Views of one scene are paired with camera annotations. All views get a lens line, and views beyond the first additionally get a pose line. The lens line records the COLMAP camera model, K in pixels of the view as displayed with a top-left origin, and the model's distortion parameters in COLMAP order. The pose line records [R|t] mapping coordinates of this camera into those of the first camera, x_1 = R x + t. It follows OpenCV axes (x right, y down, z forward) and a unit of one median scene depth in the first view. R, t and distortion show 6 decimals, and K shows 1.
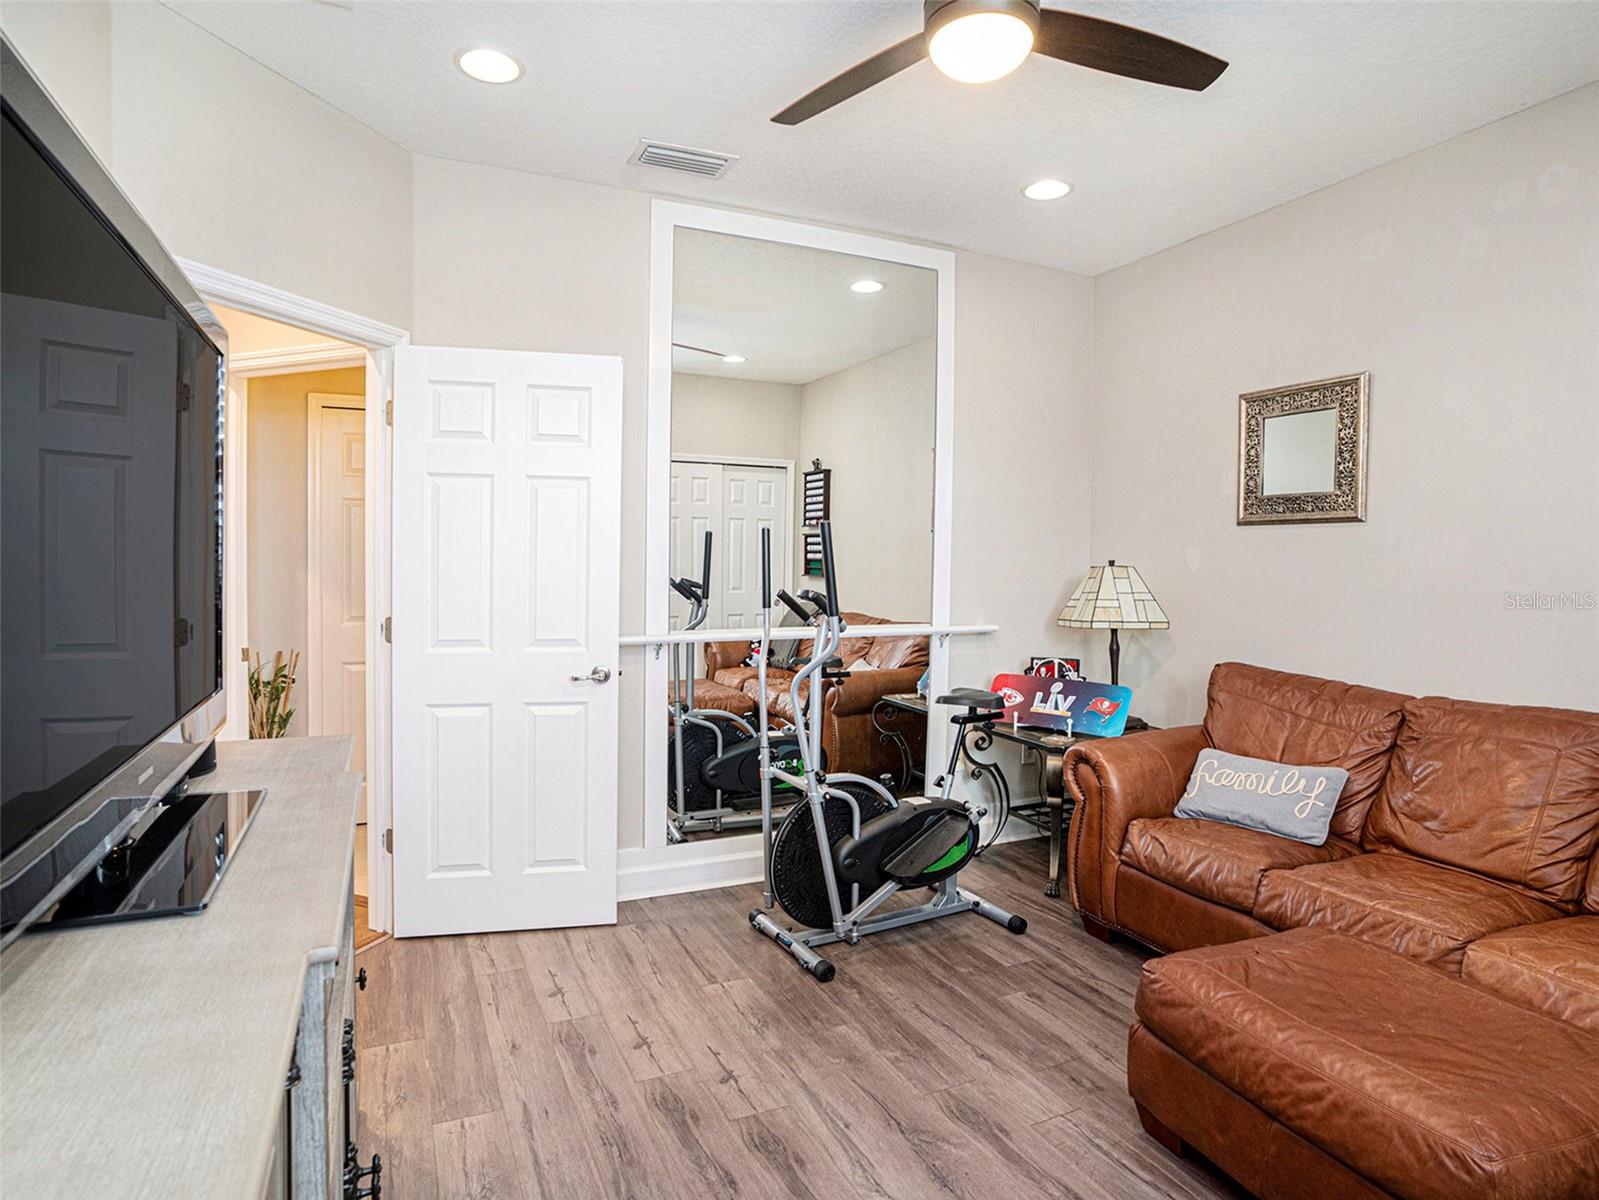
lens RADIAL K [[879.4, 0, 784.5], [0, 879.4, 588.5], [0, 0, 1]] dist [-0.065503, 0.029340]
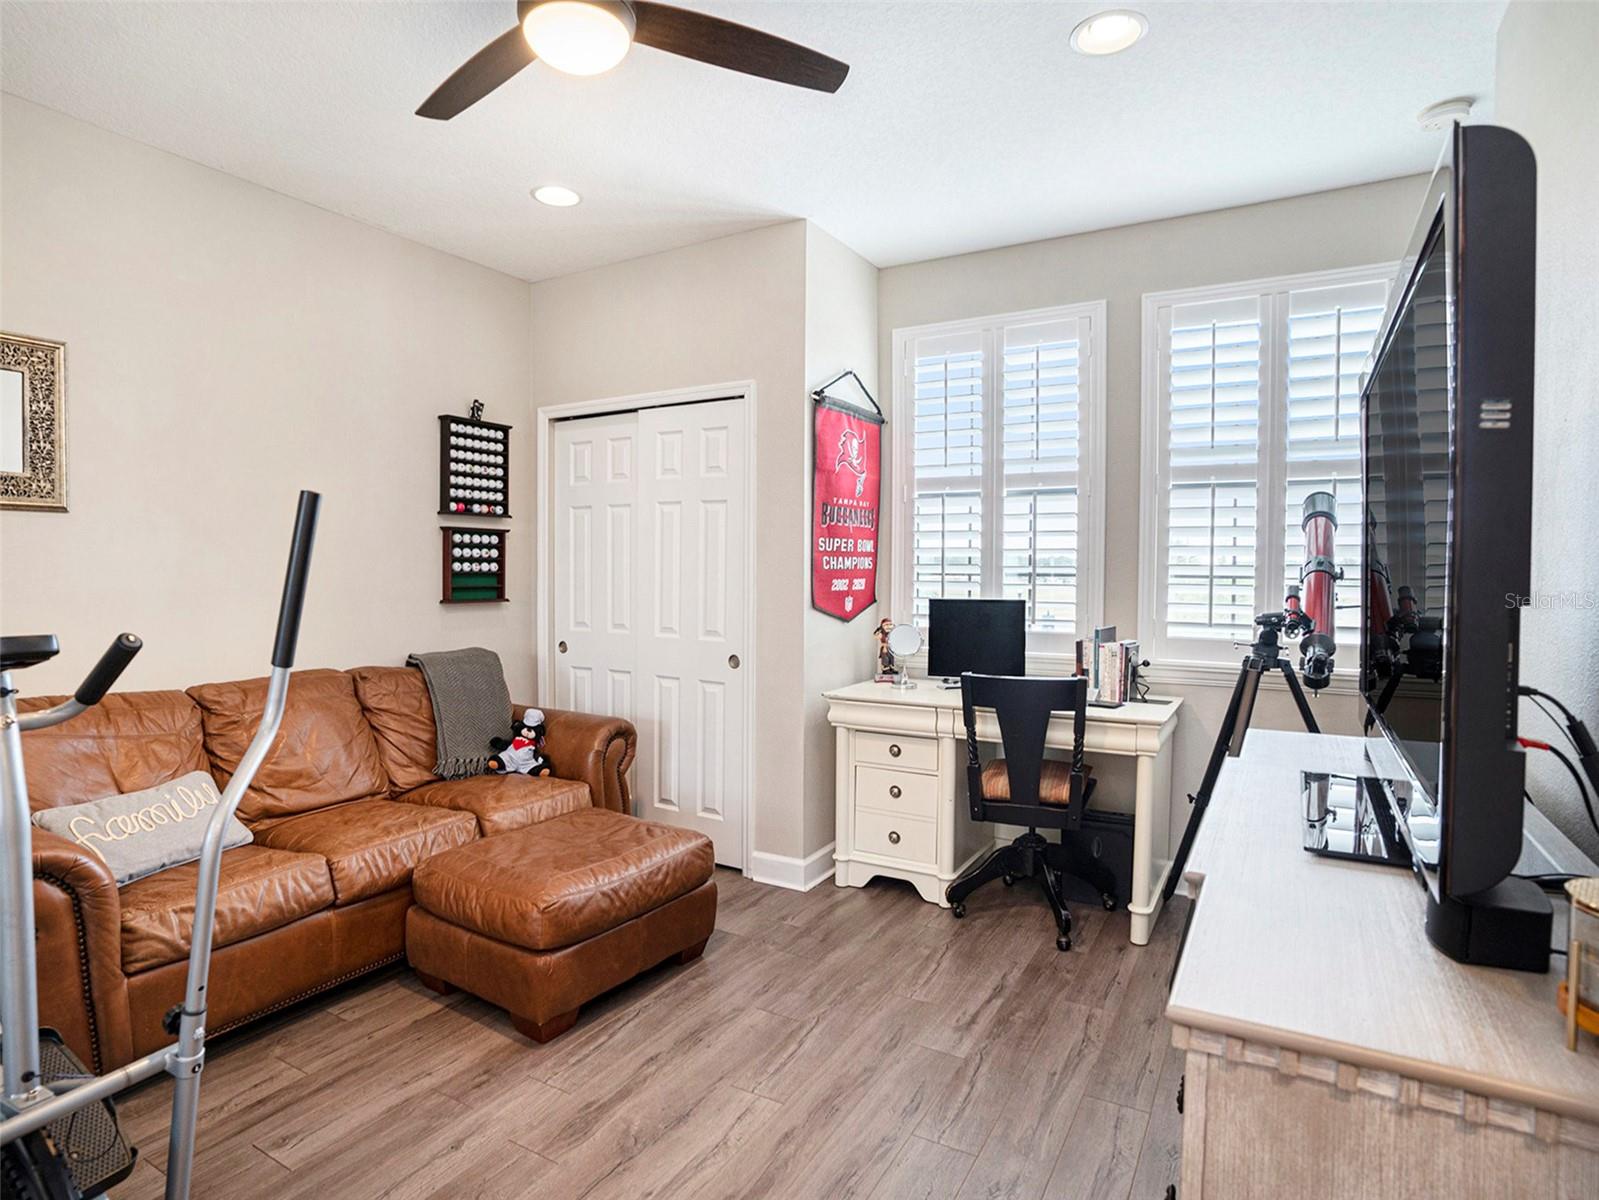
lens RADIAL K [[879.4, 0, 784.5], [0, 879.4, 588.5], [0, 0, 1]] dist [-0.065503, 0.029340]
pose [[-0.577913, -0.030765, 0.815518, -0.613687], [0.012737, 0.998827, 0.046706, -0.040792], [-0.815999, 0.037379, -0.576843, 1.175637]]
